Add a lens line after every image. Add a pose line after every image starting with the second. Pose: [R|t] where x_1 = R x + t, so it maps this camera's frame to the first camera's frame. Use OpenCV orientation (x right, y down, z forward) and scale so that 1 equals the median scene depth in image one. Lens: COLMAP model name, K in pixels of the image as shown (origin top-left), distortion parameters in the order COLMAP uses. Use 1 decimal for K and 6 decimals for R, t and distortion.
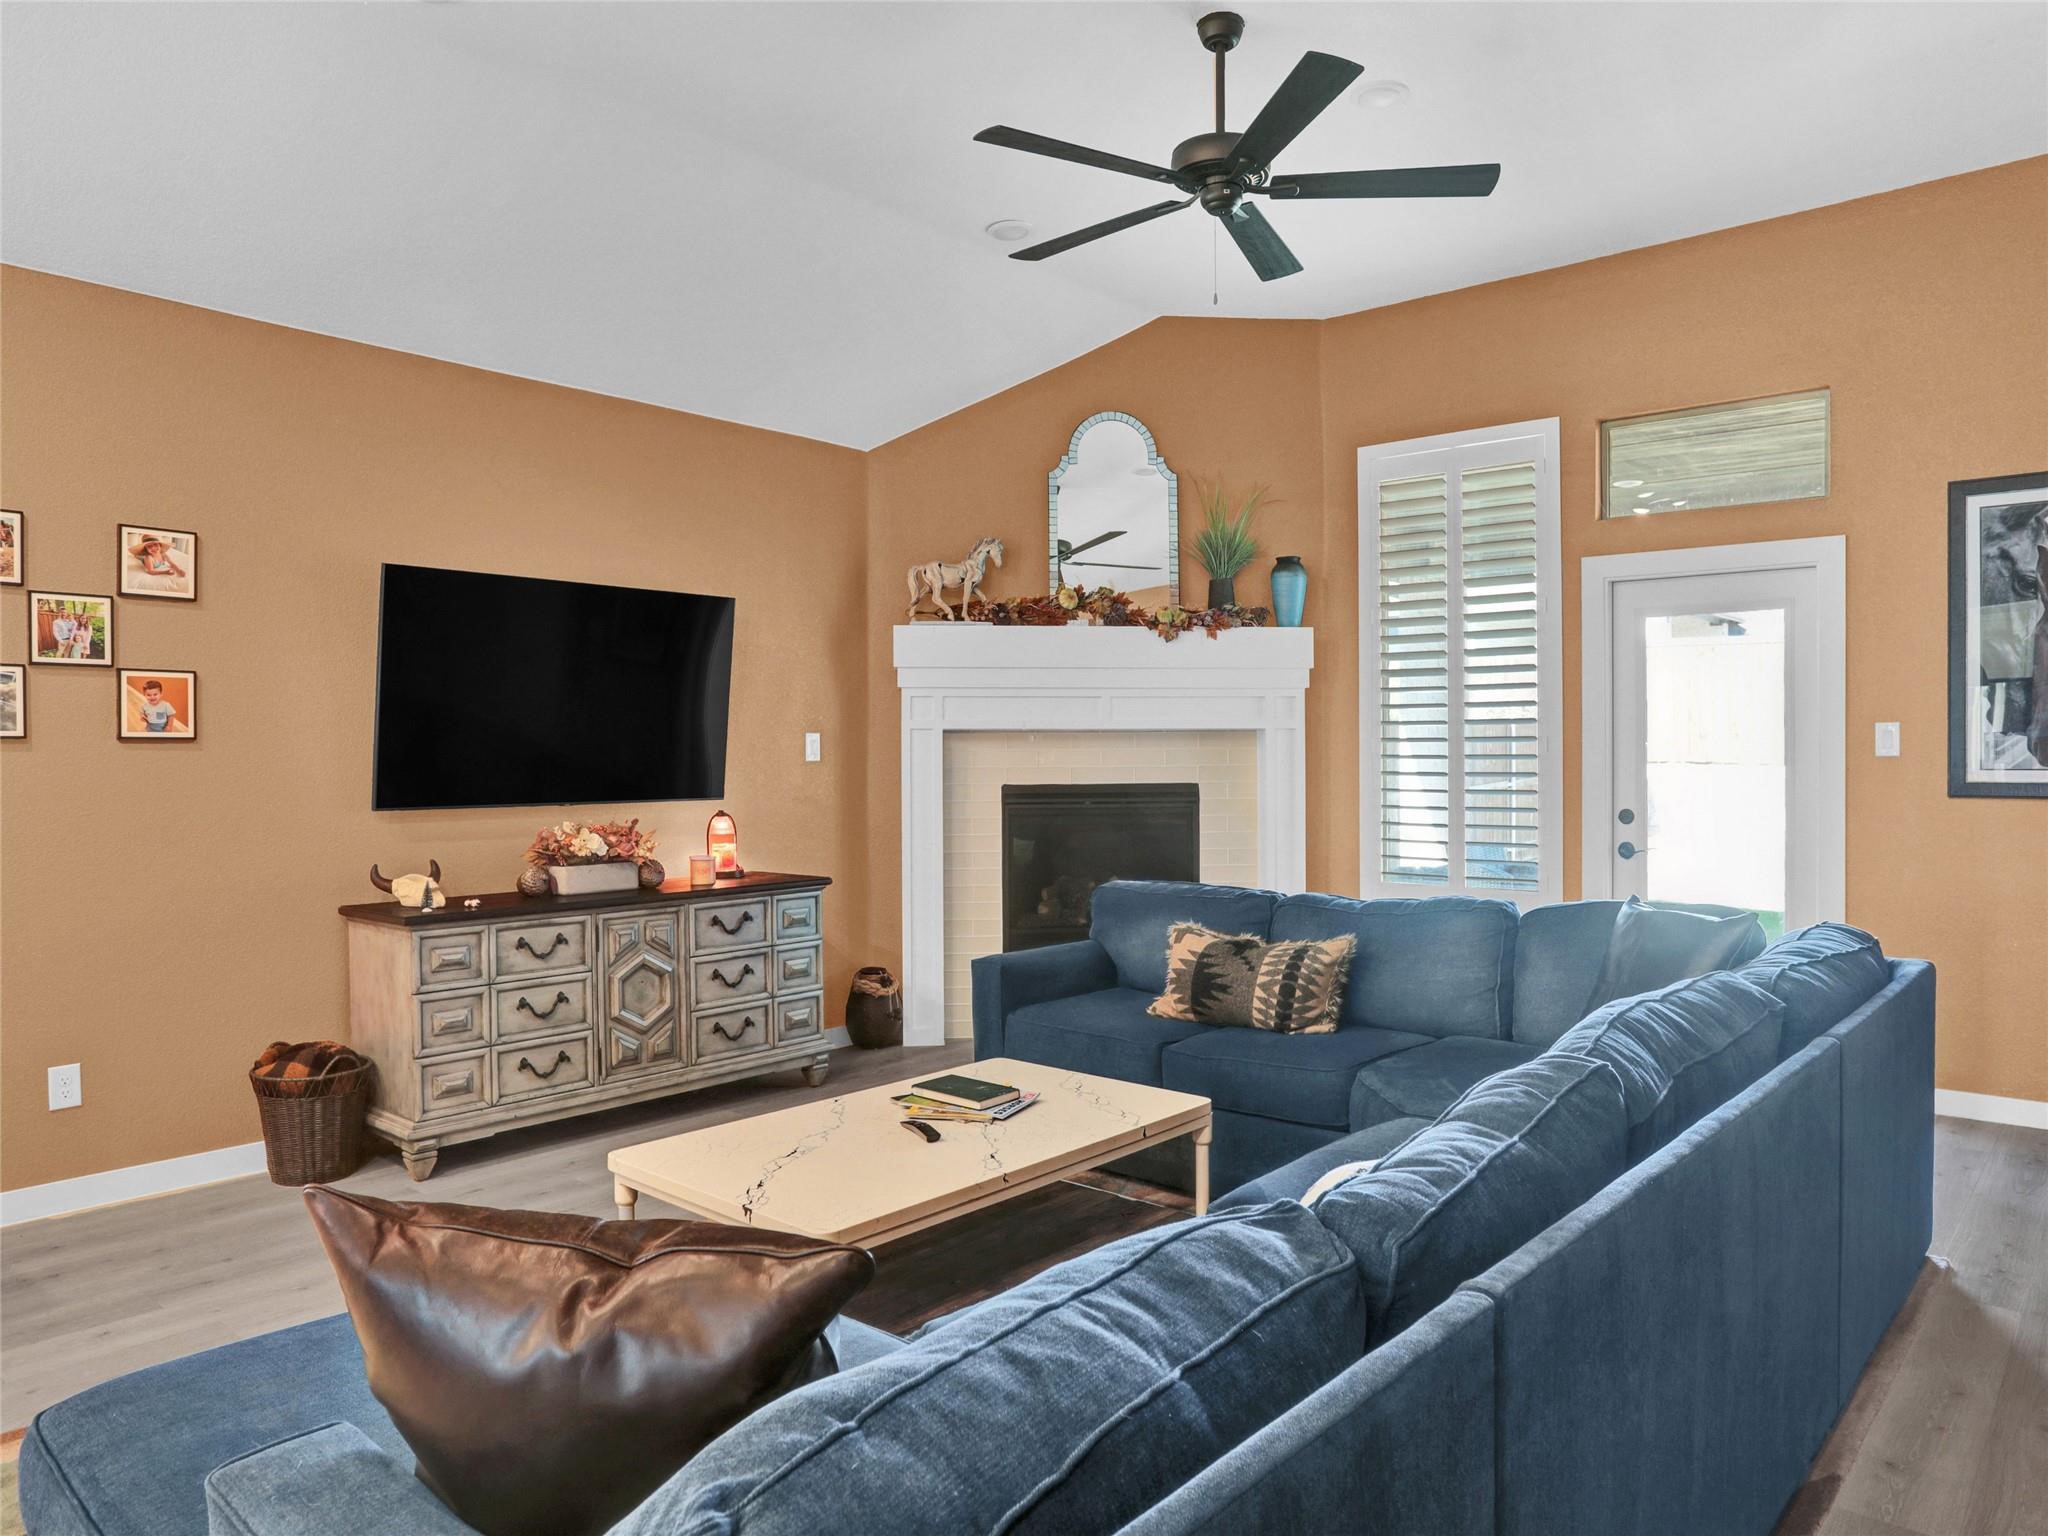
lens RADIAL K [[1373.6, 0, 1034.1], [0, 1373.6, 774.8], [0, 0, 1]] dist [-0.029356, 0.017071]
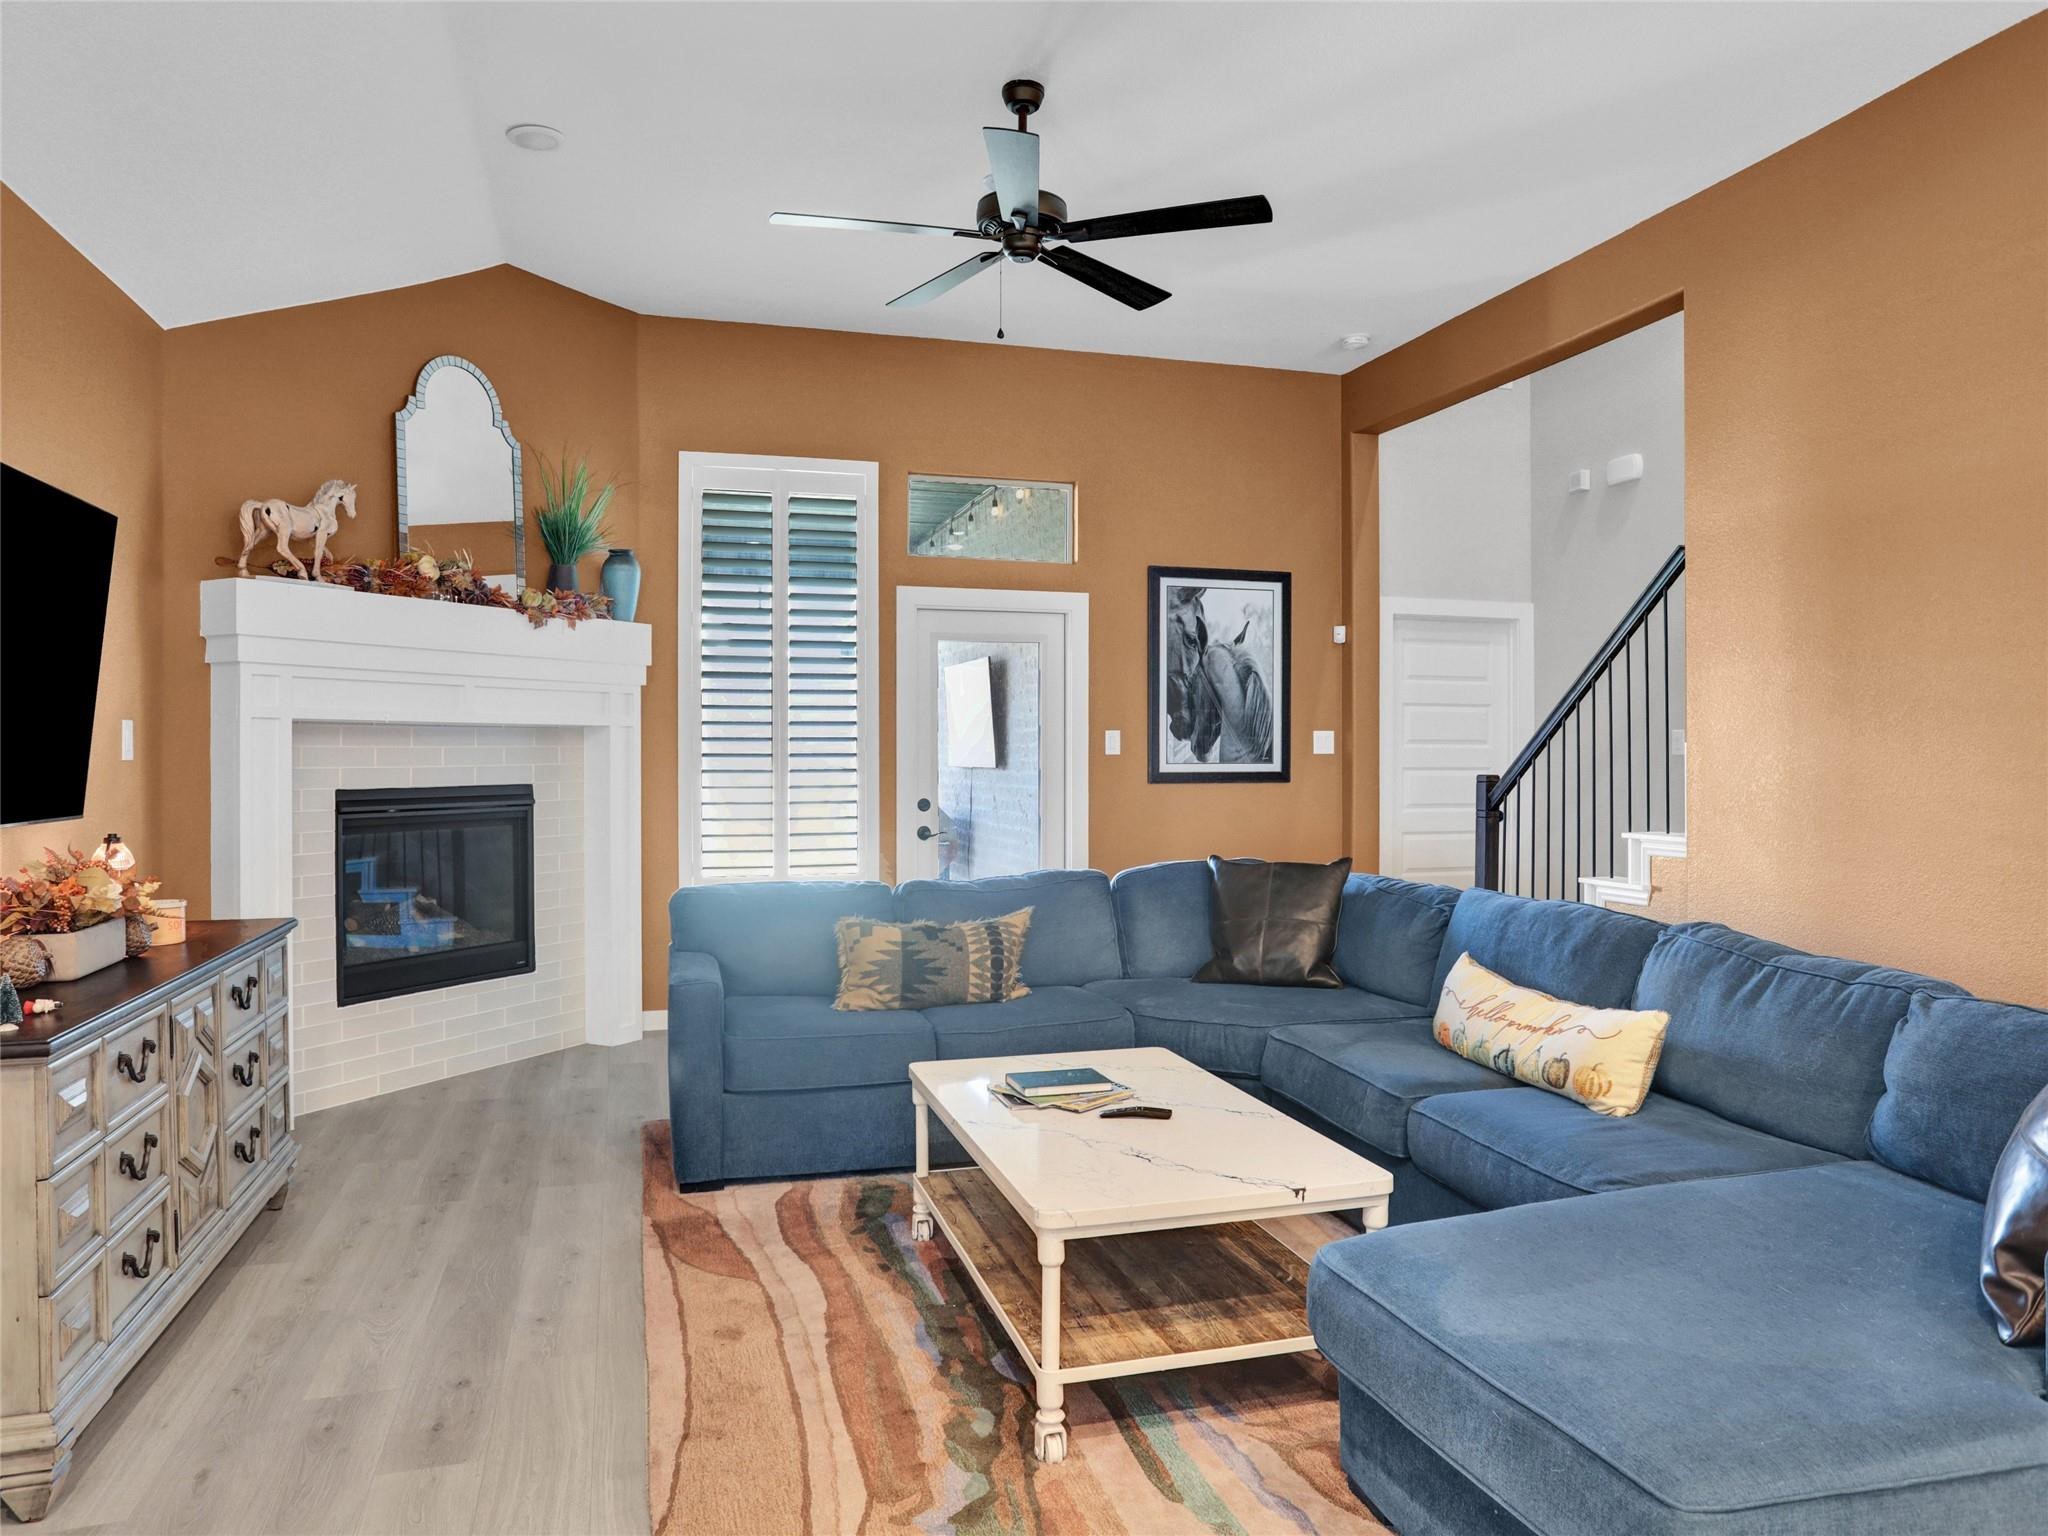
lens RADIAL K [[1373.6, 0, 1038.9], [0, 1373.6, 748.0], [0, 0, 1]] dist [-0.029356, 0.017071]
pose [[0.548301, 0.006135, 0.836258, -0.475171], [0.013304, 0.999783, -0.016058, 0.000654], [-0.836175, 0.019931, 0.548100, 0.233395]]
